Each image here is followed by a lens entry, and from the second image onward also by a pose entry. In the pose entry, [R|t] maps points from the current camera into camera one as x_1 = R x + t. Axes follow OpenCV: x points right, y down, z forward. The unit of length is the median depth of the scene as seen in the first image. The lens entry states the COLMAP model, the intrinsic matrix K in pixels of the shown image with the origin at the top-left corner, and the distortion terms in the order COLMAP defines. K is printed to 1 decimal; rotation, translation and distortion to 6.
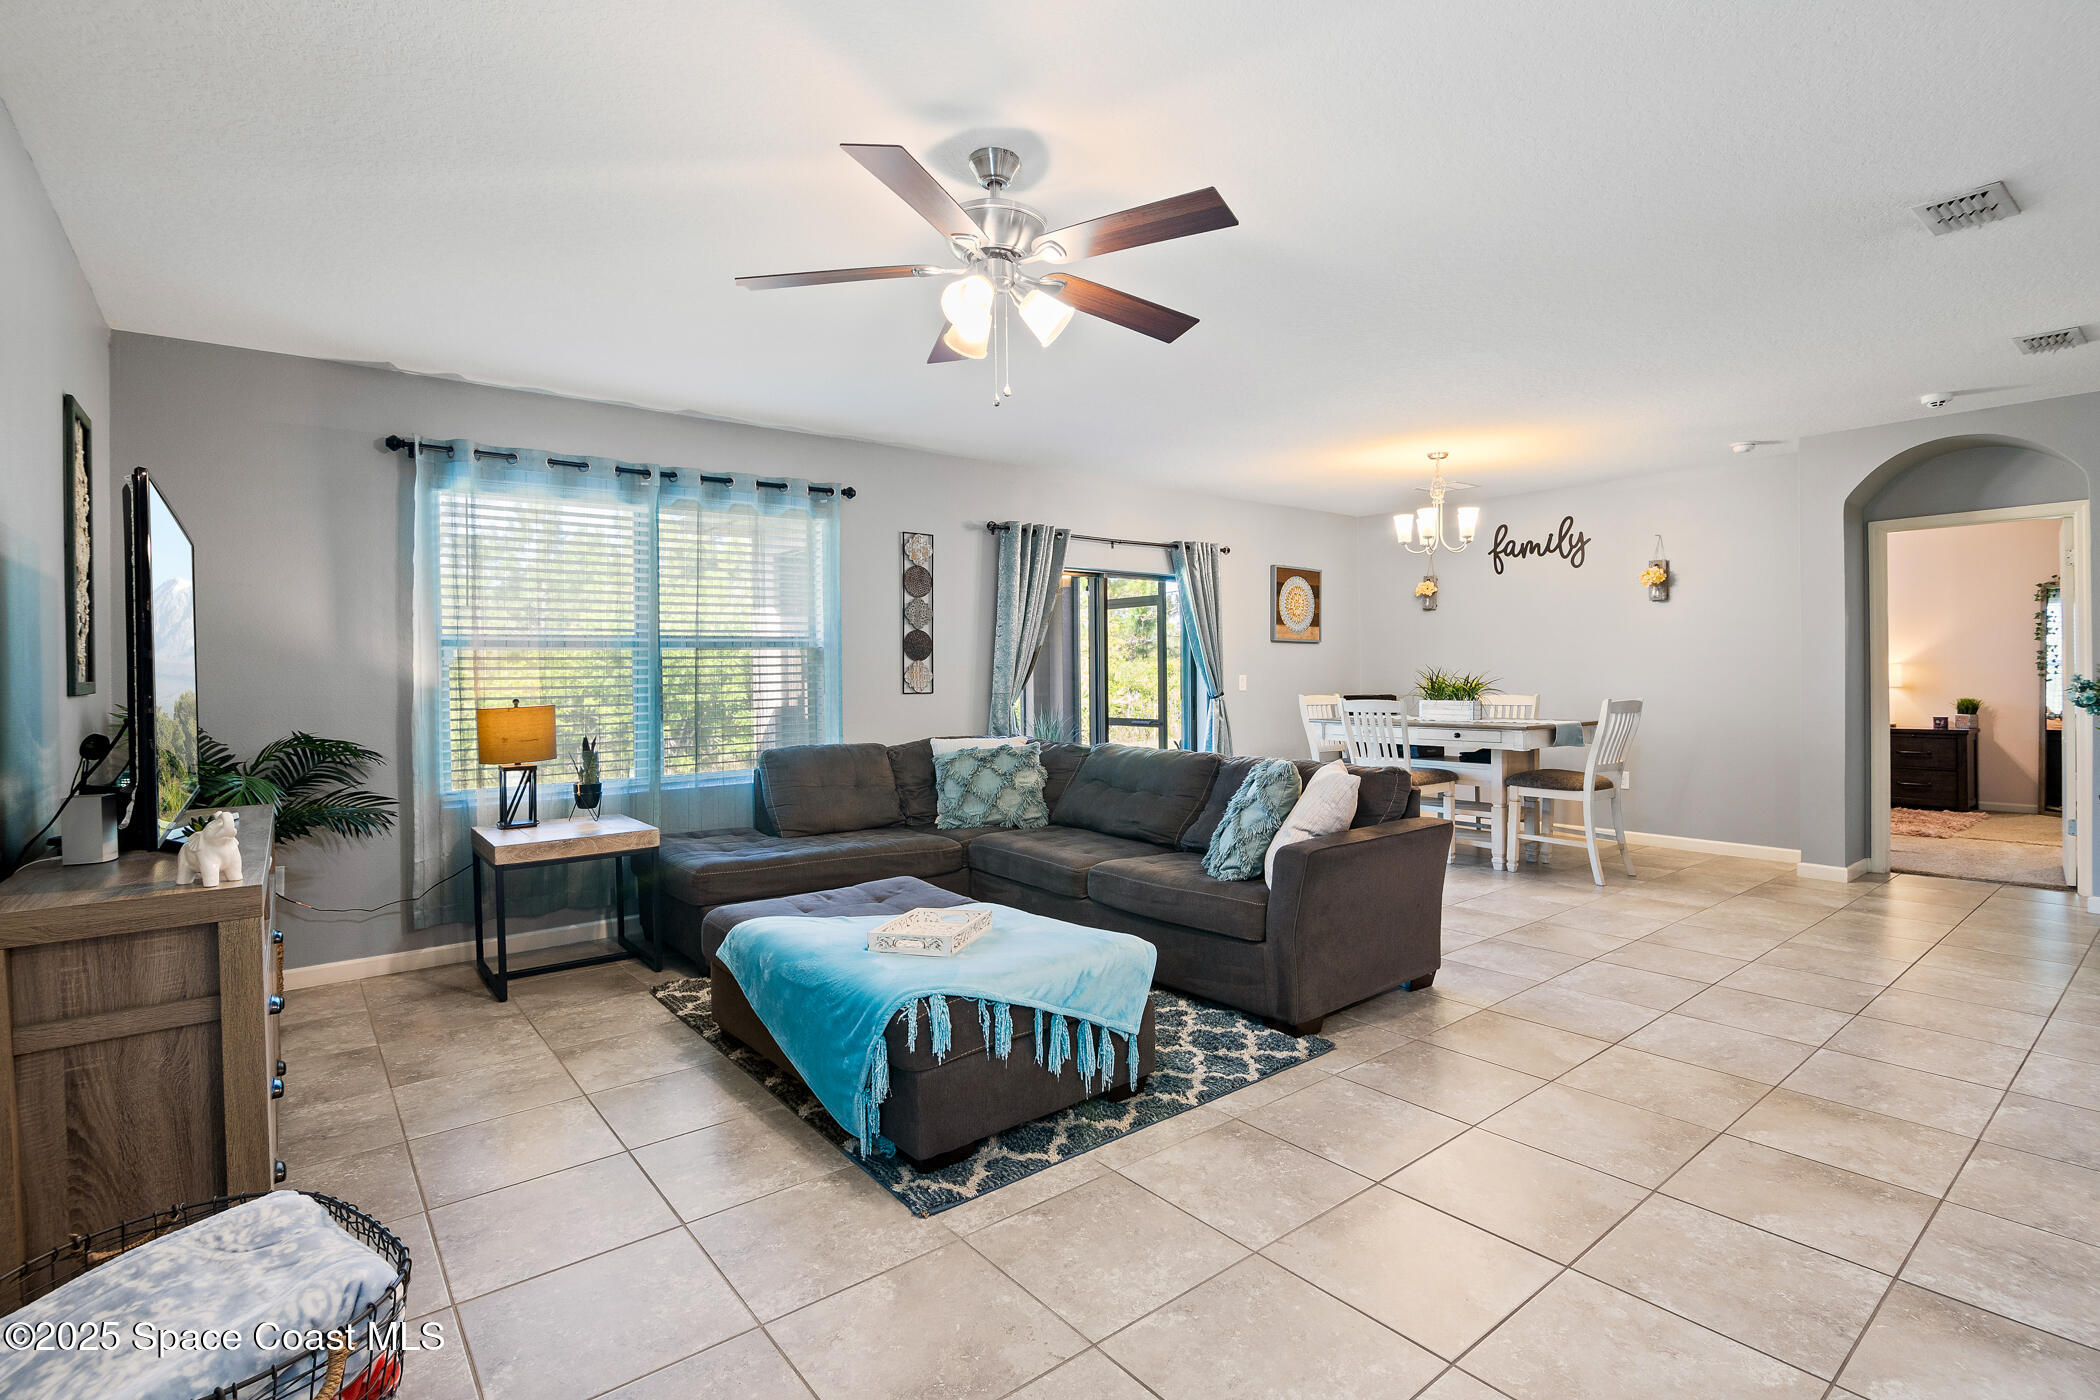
lens RADIAL K [[971.5, 0, 1061.3], [0, 971.5, 665.0], [0, 0, 1]] dist [-0.013137, -0.001268]
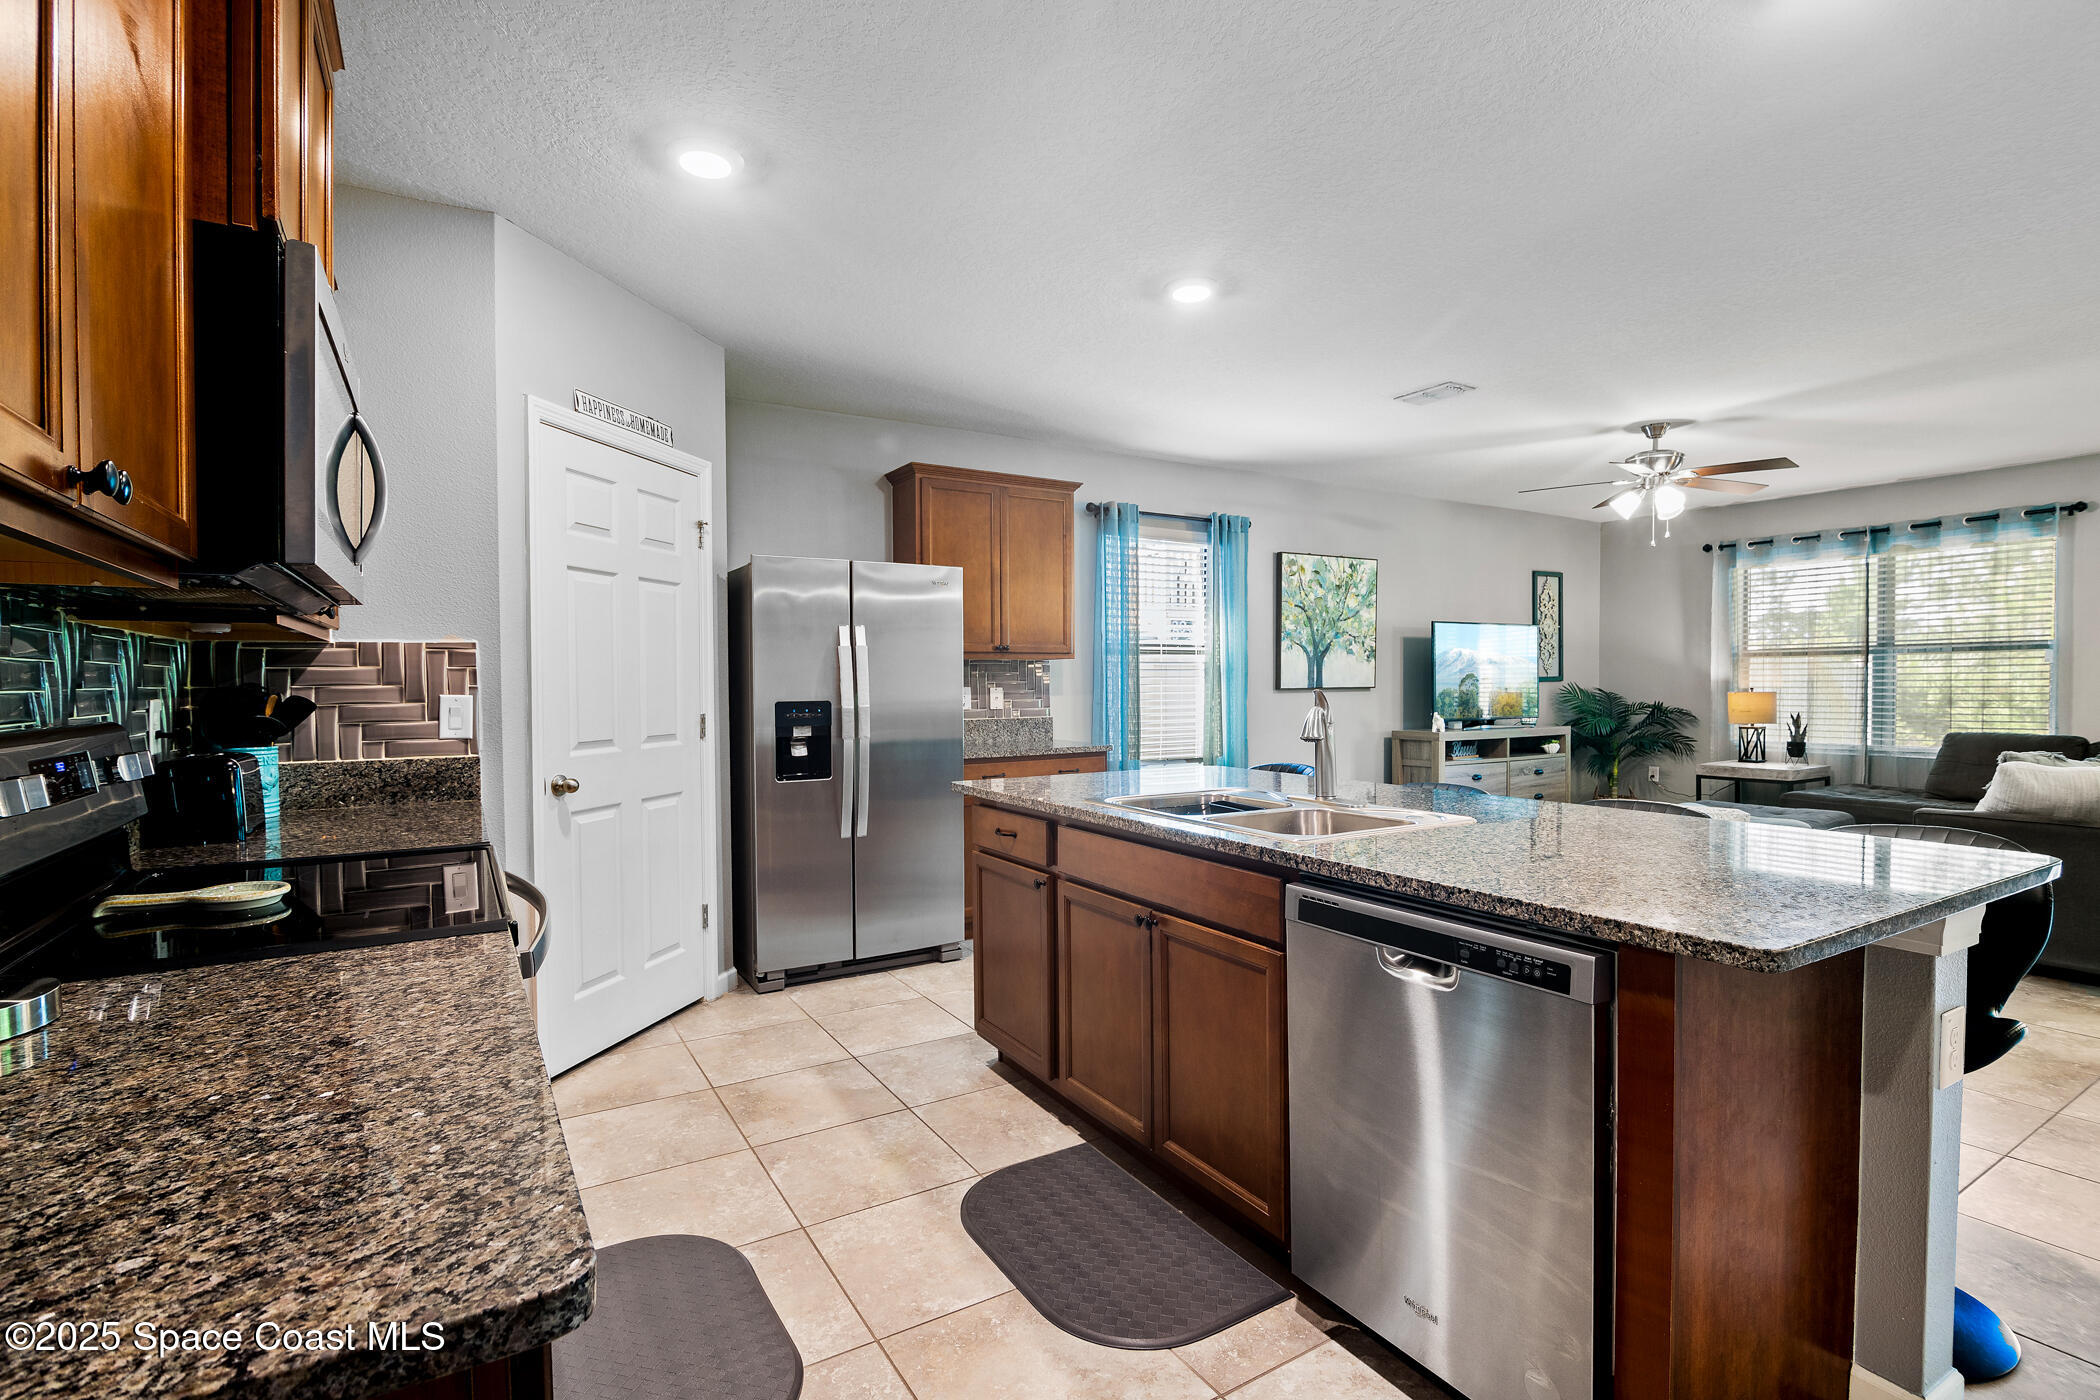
lens RADIAL K [[974.6, 0, 1054.2], [0, 974.6, 705.6], [0, 0, 1]] dist [-0.015843, -0.000789]
pose [[-0.114580, 0.041639, -0.992541, 1.256111], [0.021782, 0.998986, 0.039395, -0.027146], [0.993175, -0.017106, -0.115371, -0.035331]]
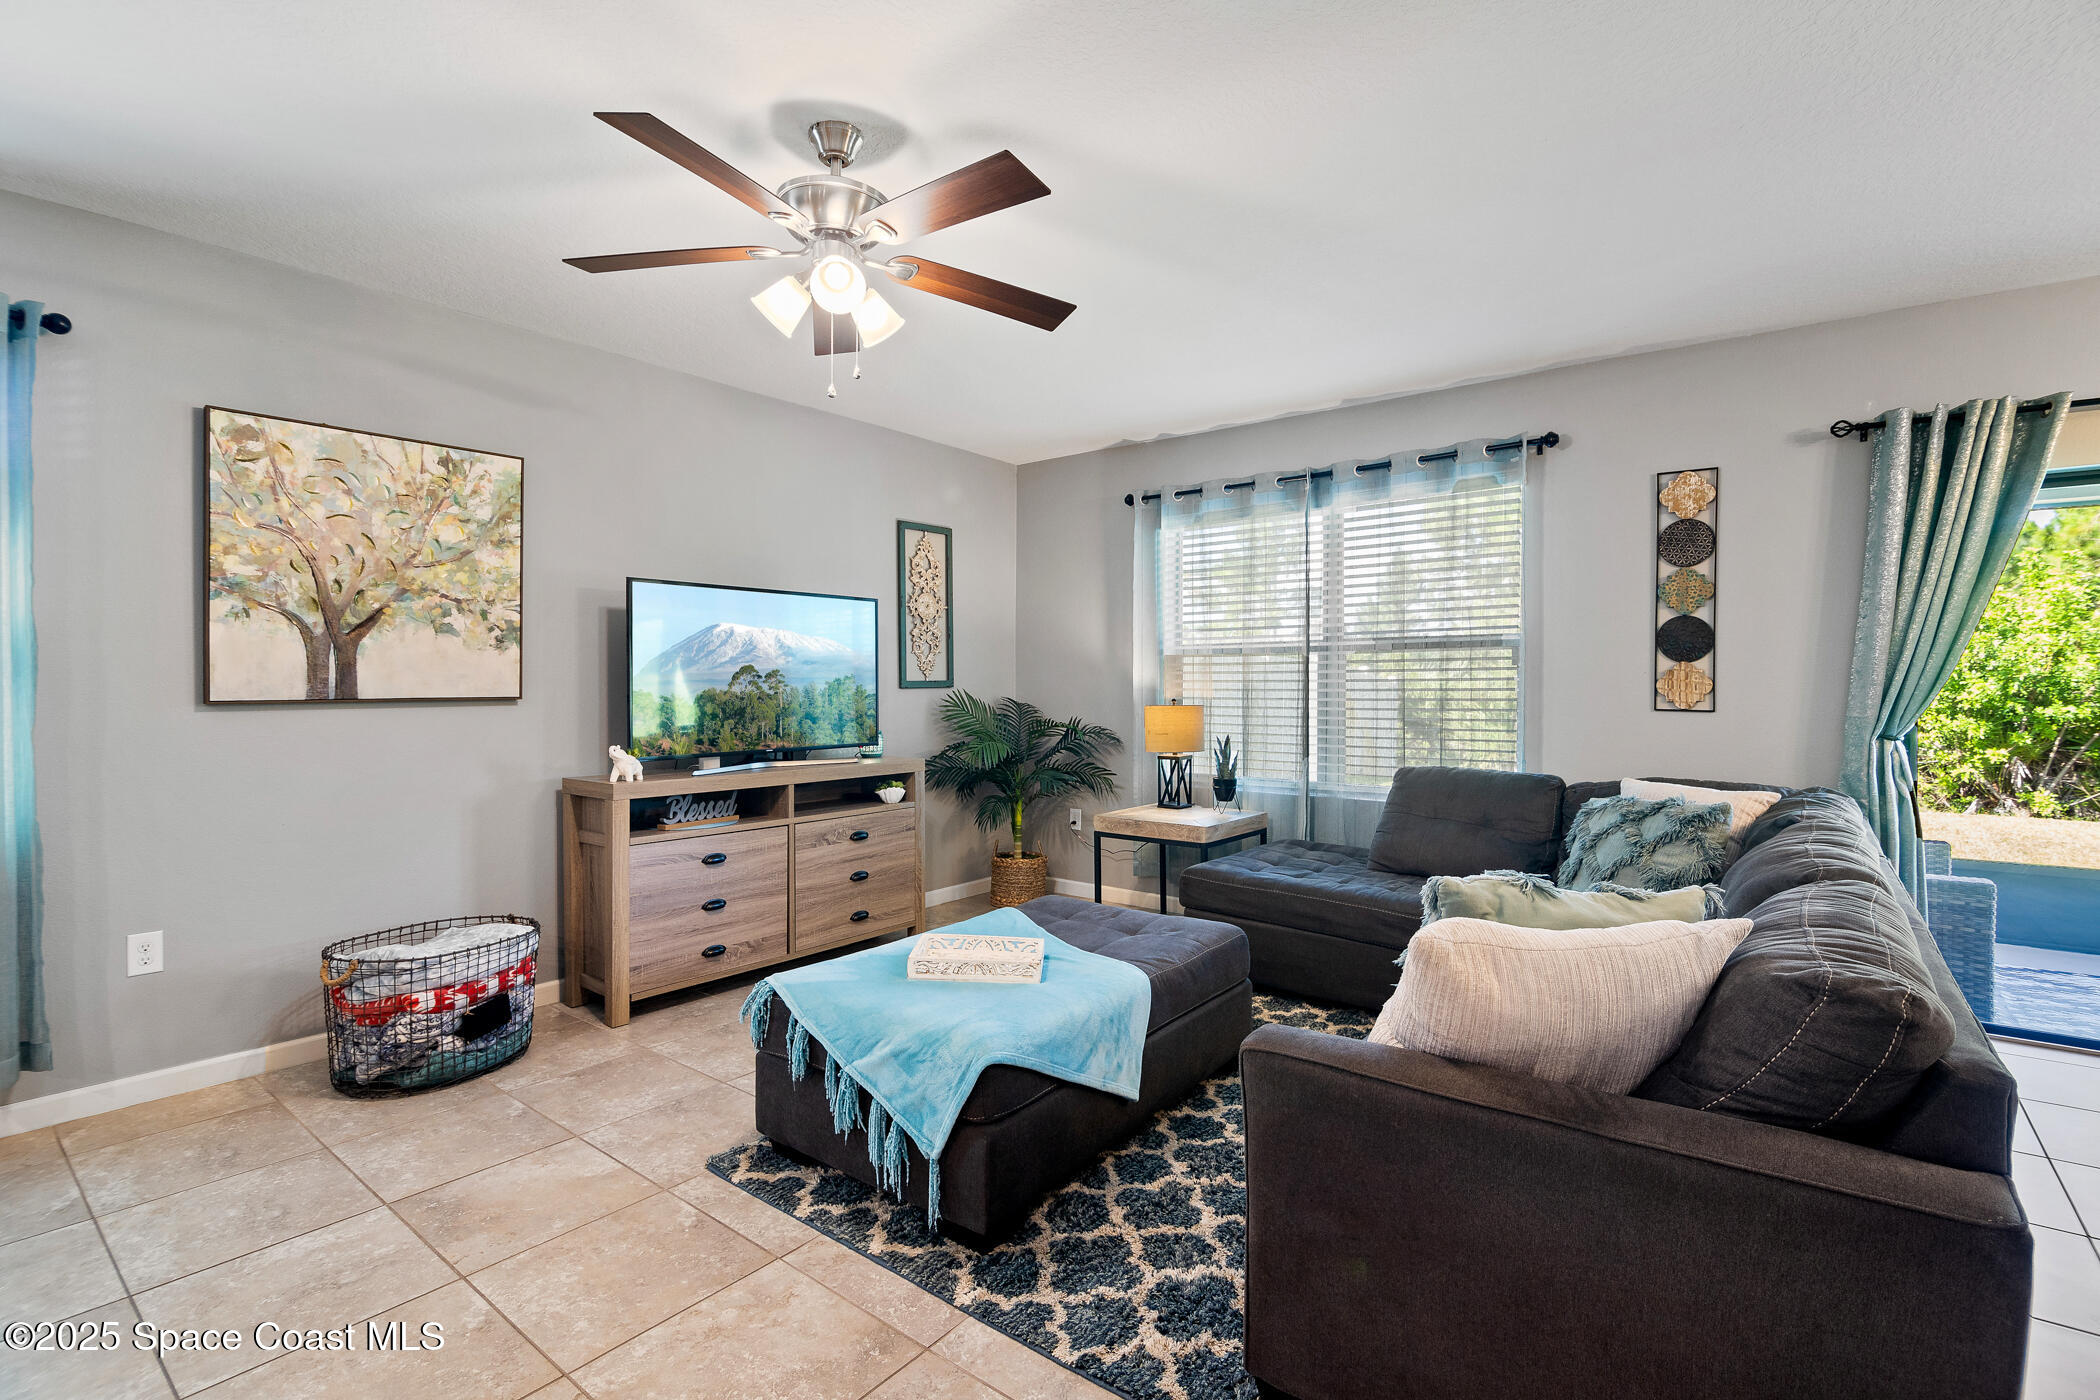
lens RADIAL K [[945.6, 0, 1062.1], [0, 945.6, 688.6], [0, 0, 1]] dist [-0.008577, -0.000272]
pose [[0.241093, 0.022735, -0.970236, 0.511880], [0.007740, 0.999649, 0.025347, -0.007879], [0.970471, -0.013621, 0.240832, 0.574796]]
